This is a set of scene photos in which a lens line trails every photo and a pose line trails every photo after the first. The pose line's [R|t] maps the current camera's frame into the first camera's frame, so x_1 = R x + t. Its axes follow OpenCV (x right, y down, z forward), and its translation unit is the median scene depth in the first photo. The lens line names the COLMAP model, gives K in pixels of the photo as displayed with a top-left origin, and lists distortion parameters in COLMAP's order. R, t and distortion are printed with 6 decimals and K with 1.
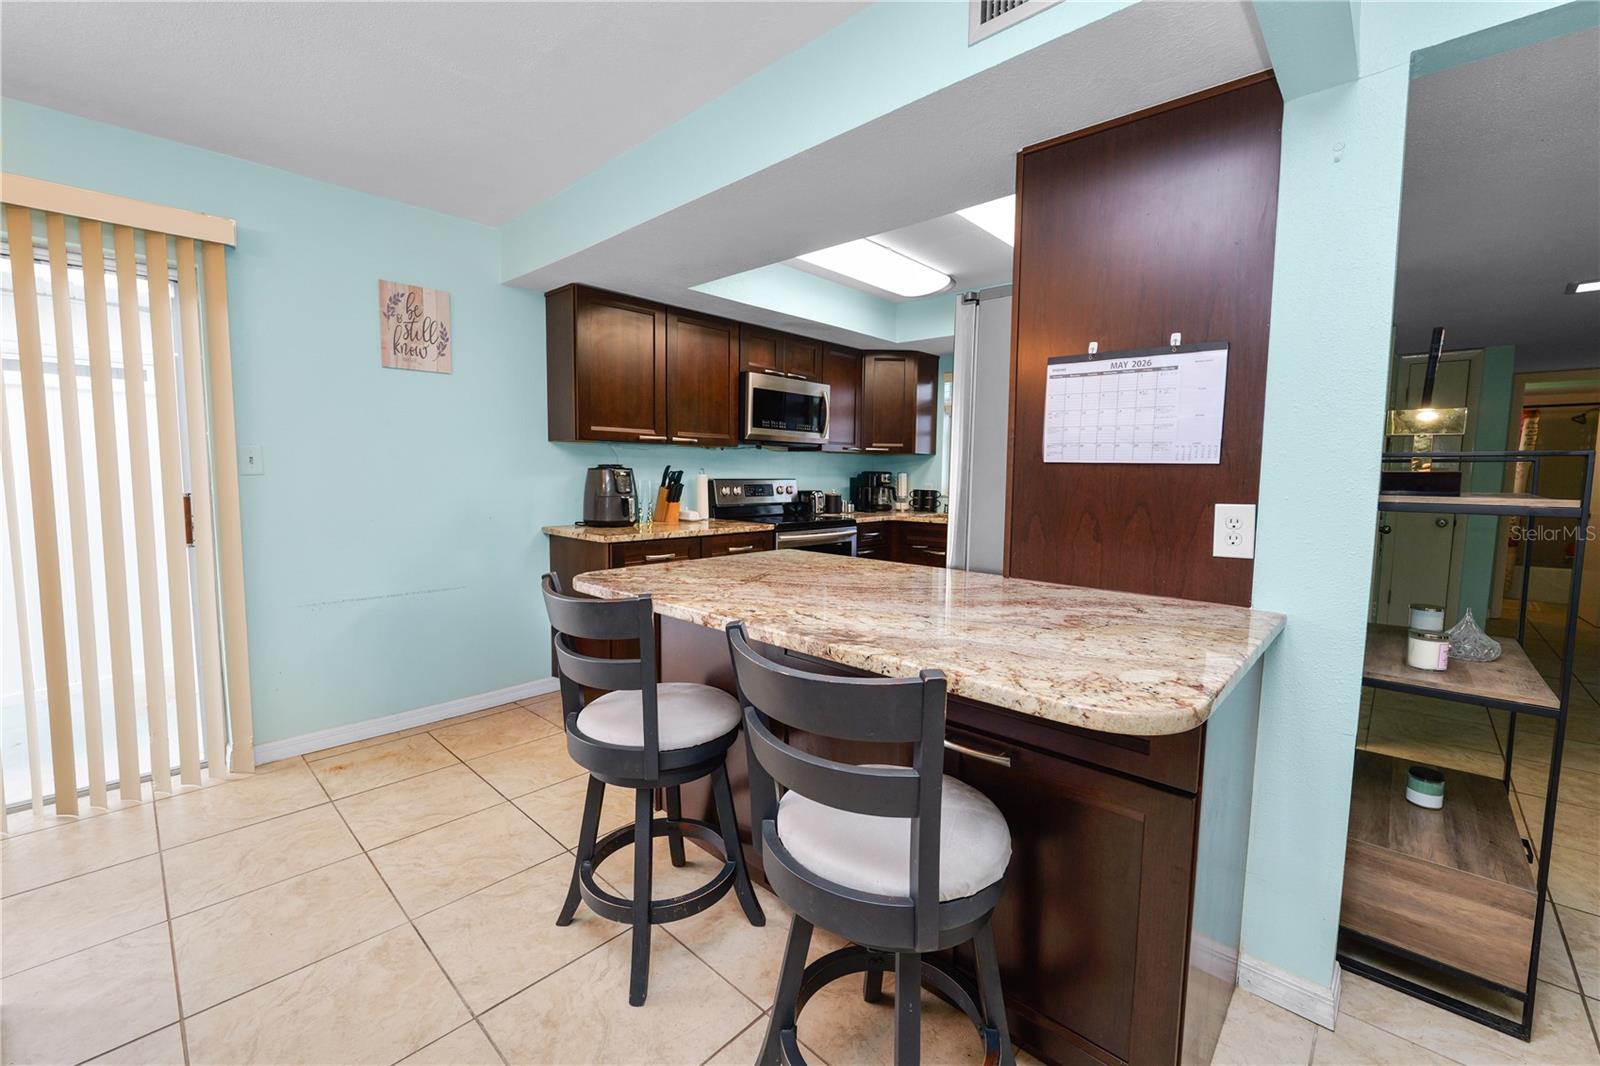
lens RADIAL K [[653.0, 0, 800.0], [0, 653.0, 533.0], [0, 0, 1]] dist [-0.011220, 0.000265]
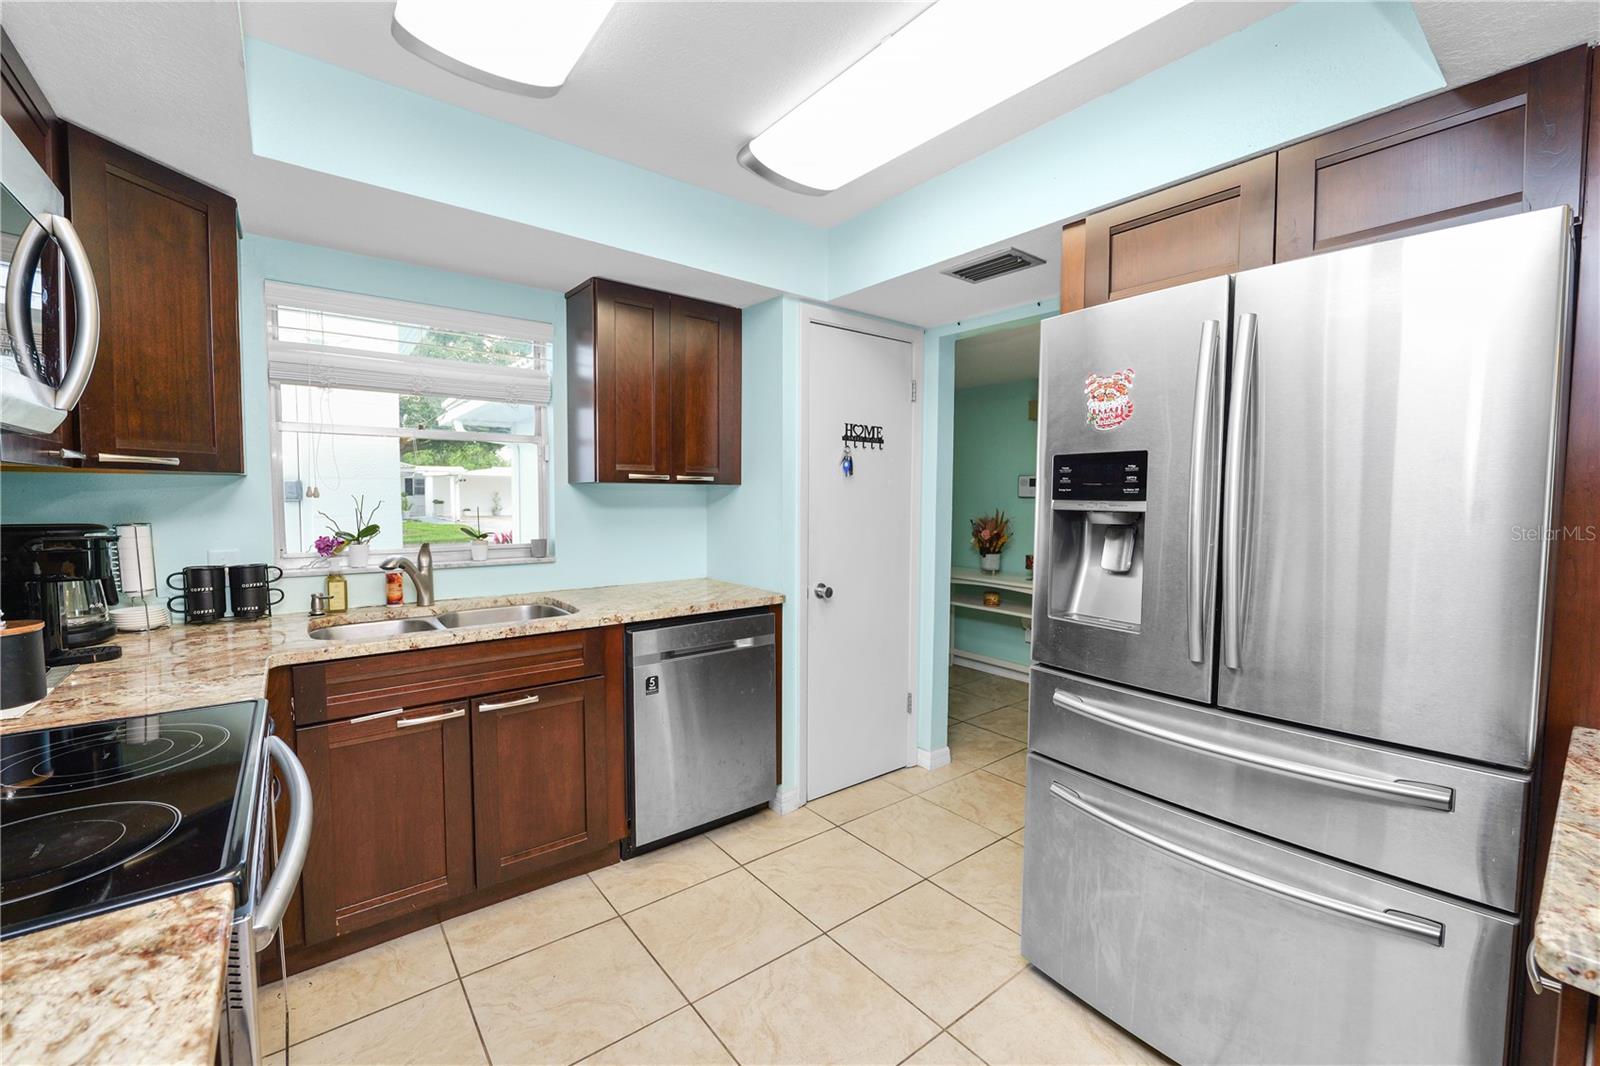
lens RADIAL K [[653.0, 0, 800.0], [0, 653.0, 533.0], [0, 0, 1]] dist [-0.011220, 0.000265]
pose [[0.149507, -0.067556, 0.986450, -0.204836], [0.085698, 0.994794, 0.055139, -0.115423], [-0.985040, 0.076293, 0.154518, 0.896288]]
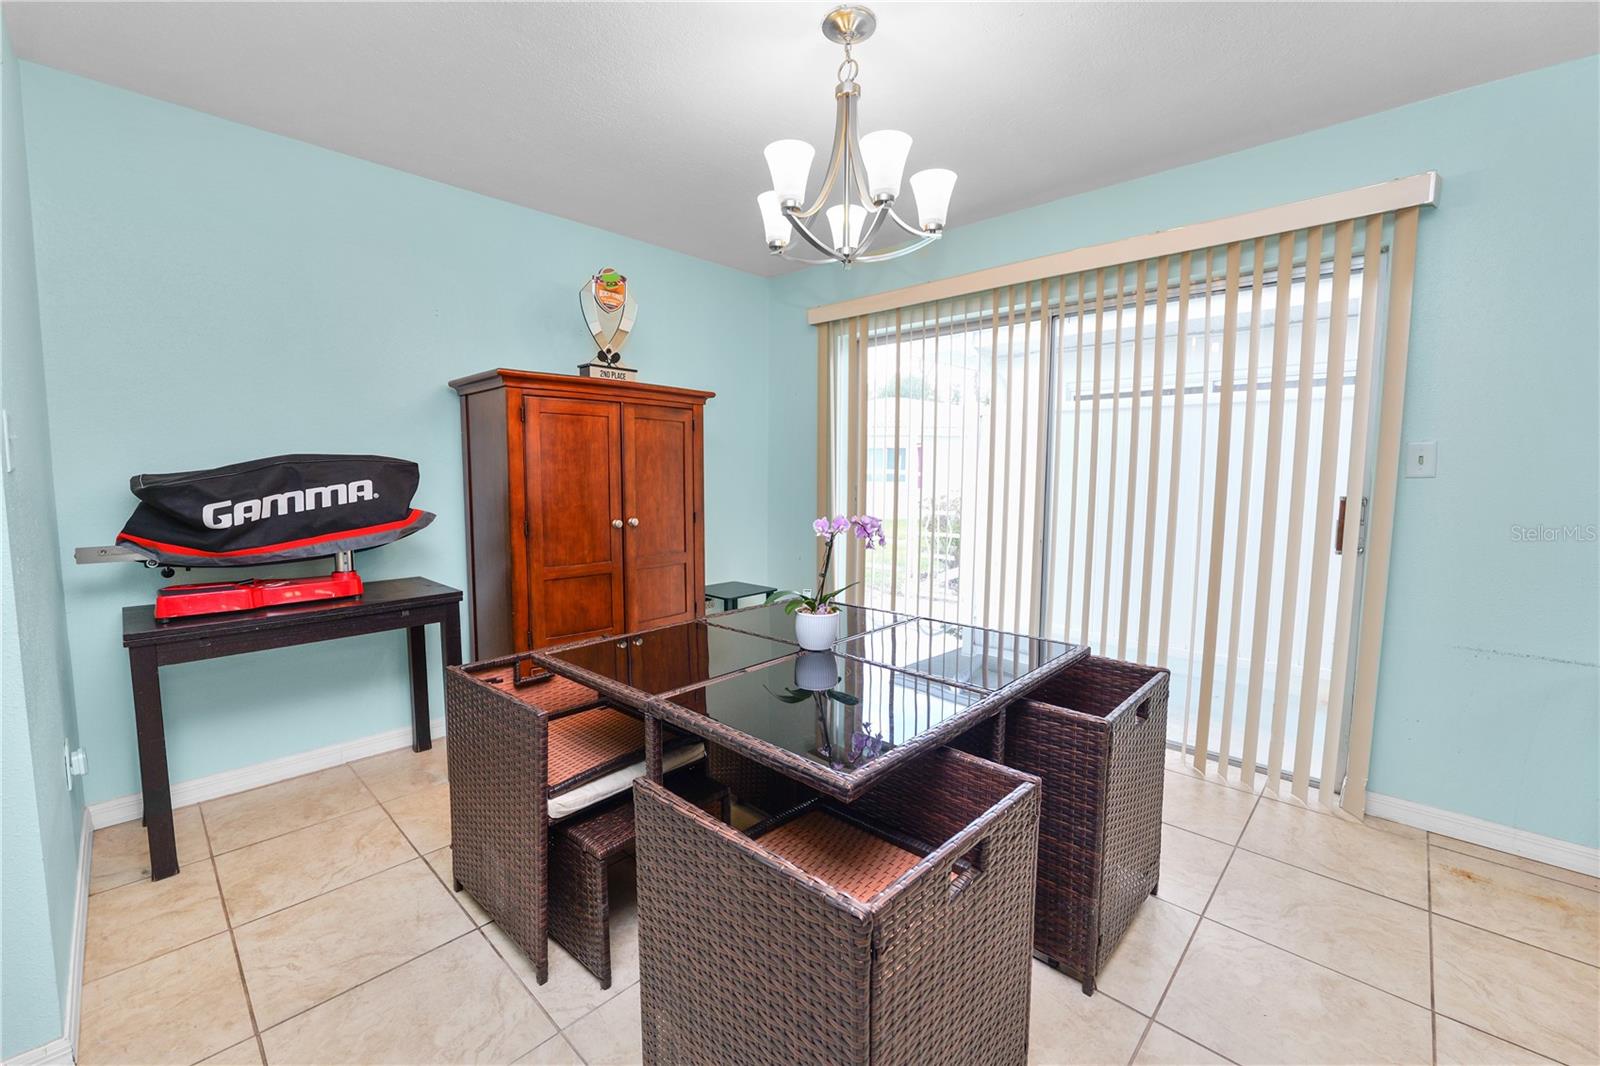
lens RADIAL K [[650.7, 0, 798.1], [0, 650.7, 523.2], [0, 0, 1]] dist [-0.002142, -0.003053]
pose [[-0.003546, 0.077529, -0.996984, -0.006759], [-0.098927, 0.992072, 0.077499, -0.012706], [0.995088, 0.098903, 0.004152, 0.155110]]
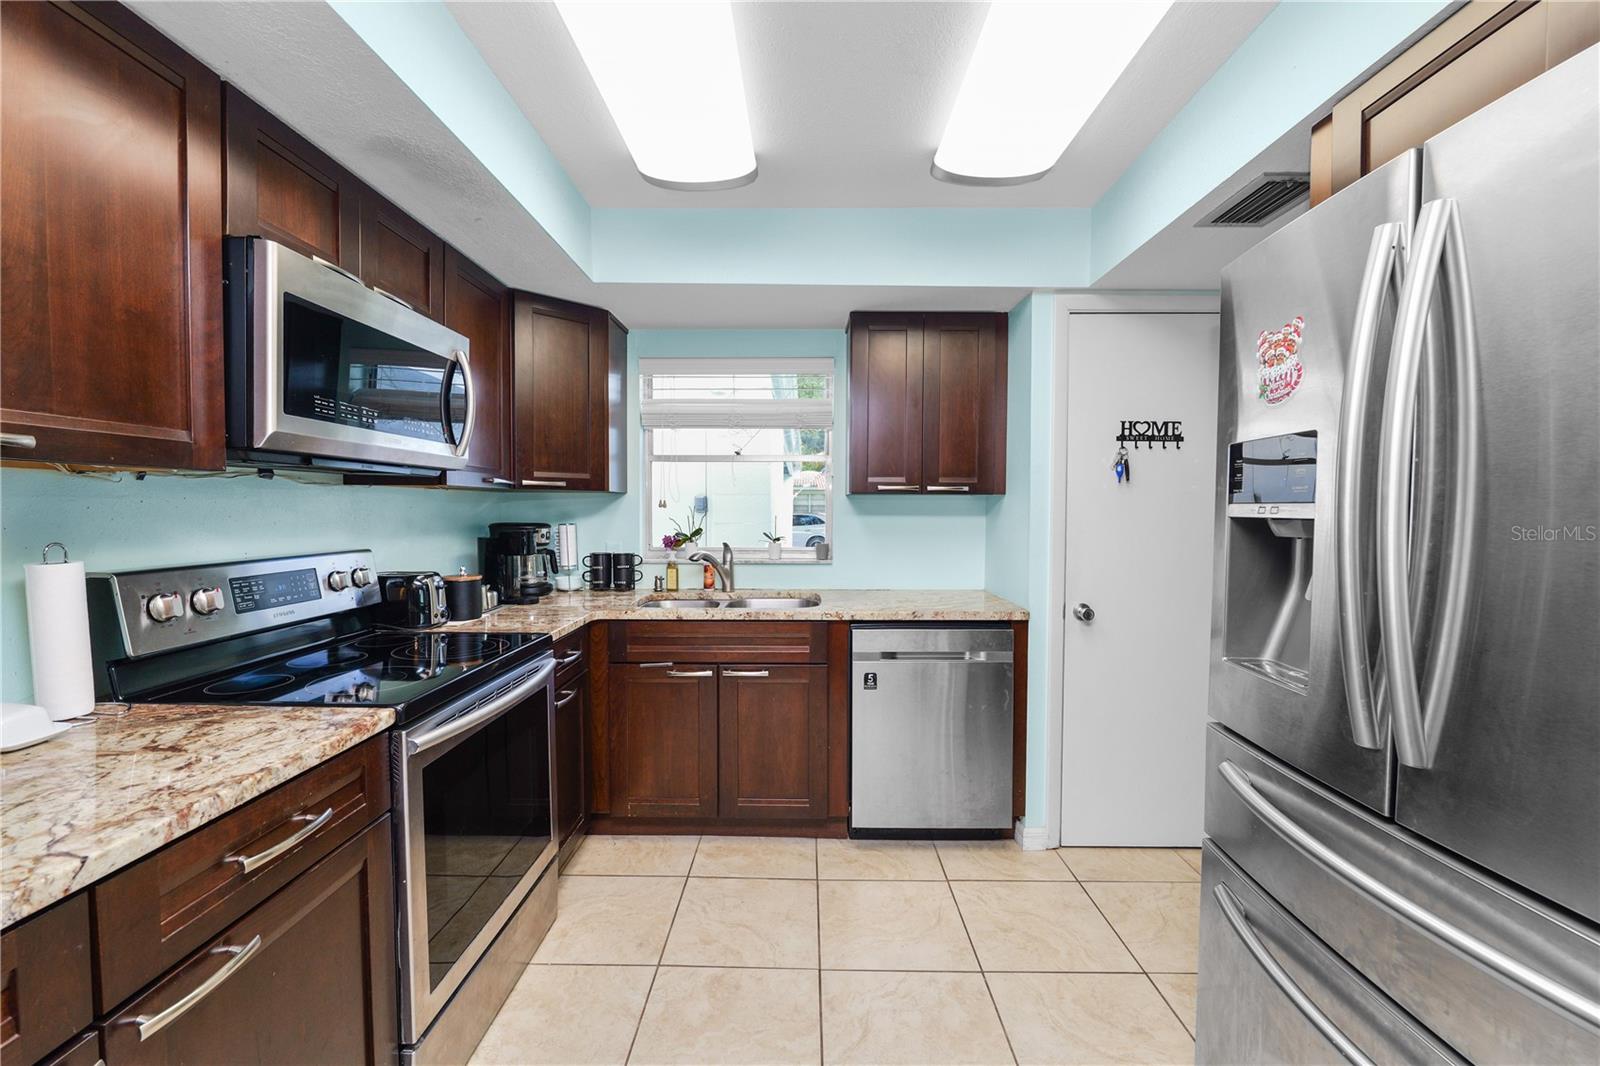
lens RADIAL K [[656.3, 0, 800.0], [0, 656.3, 533.0], [0, 0, 1]] dist [-0.010116, 0.000060]
pose [[0.736169, -0.033997, 0.675943, -0.120768], [0.067090, 0.997484, -0.022898, -0.088297], [-0.673464, 0.062206, 0.736598, 0.675728]]
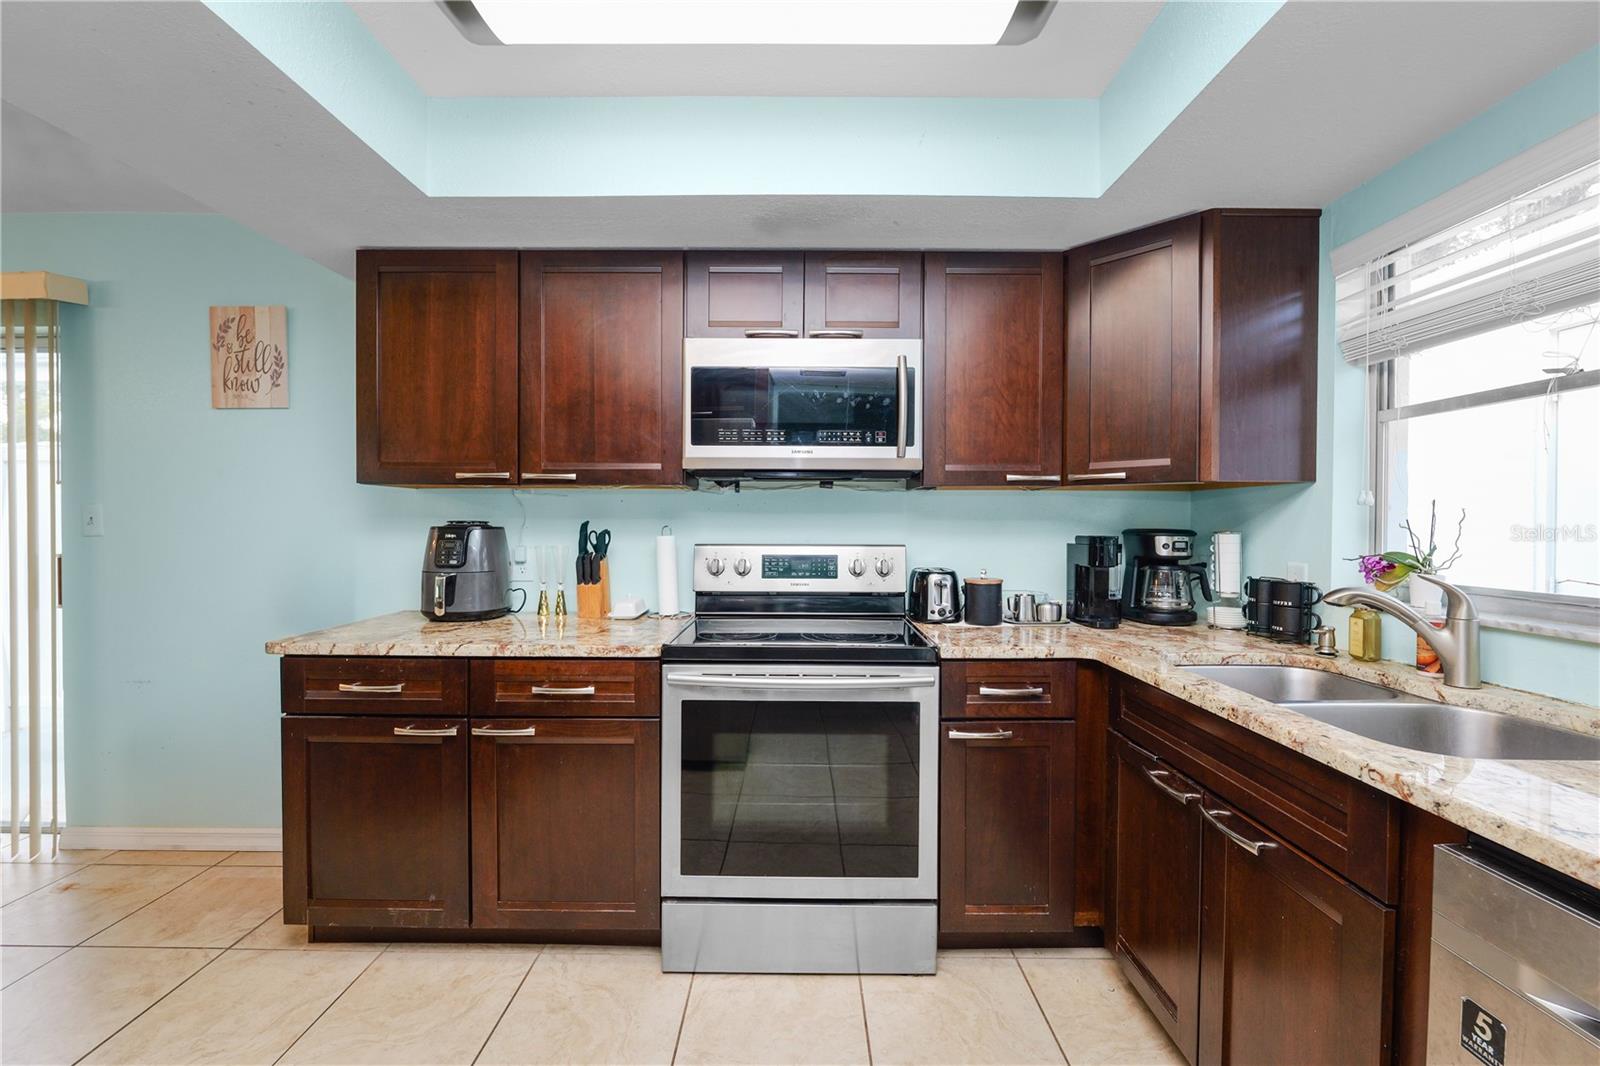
lens RADIAL K [[653.0, 0, 800.0], [0, 653.0, 533.0], [0, 0, 1]] dist [-0.011220, 0.000265]
pose [[0.683795, 0.004323, -0.729661, 0.405998], [-0.064610, 0.996413, -0.054645, -0.081751], [0.726808, 0.084509, 0.681622, 0.826908]]
